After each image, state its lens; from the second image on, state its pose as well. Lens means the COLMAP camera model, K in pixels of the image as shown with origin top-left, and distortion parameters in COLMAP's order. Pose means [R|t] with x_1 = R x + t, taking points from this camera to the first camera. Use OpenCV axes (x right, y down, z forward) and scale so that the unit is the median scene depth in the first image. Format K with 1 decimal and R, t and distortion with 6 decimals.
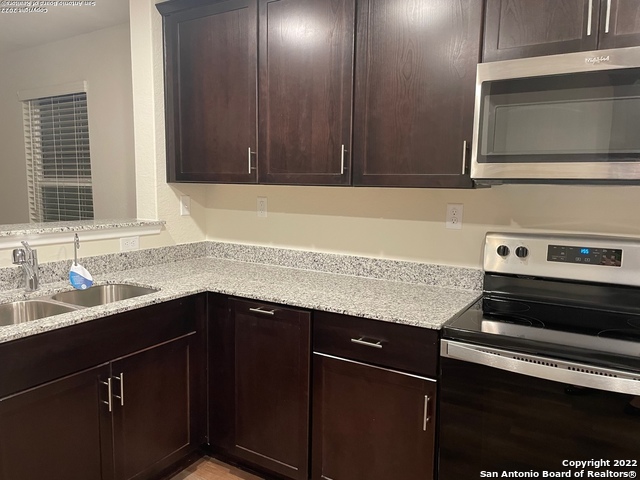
lens RADIAL K [[475.3, 0, 320.0], [0, 475.3, 240.0], [0, 0, 1]] dist [0.068531, -0.097792]
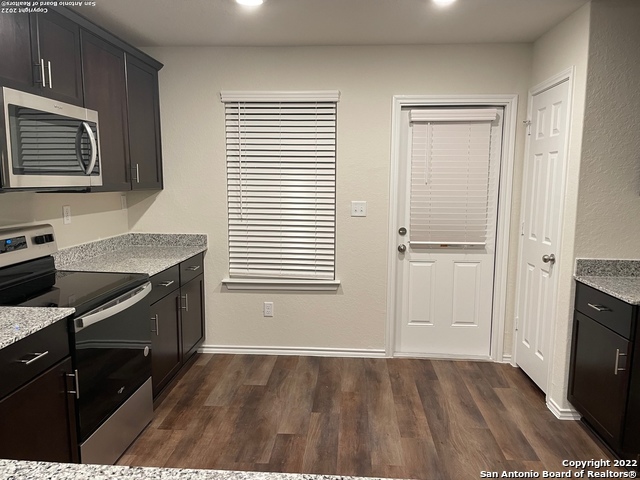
lens RADIAL K [[475.3, 0, 320.0], [0, 475.3, 240.0], [0, 0, 1]] dist [0.068531, -0.097792]
pose [[-0.448360, -0.115701, 0.886333, -1.014420], [0.089058, 0.980871, 0.173092, -0.142025], [-0.889406, 0.156542, -0.429479, 0.871940]]
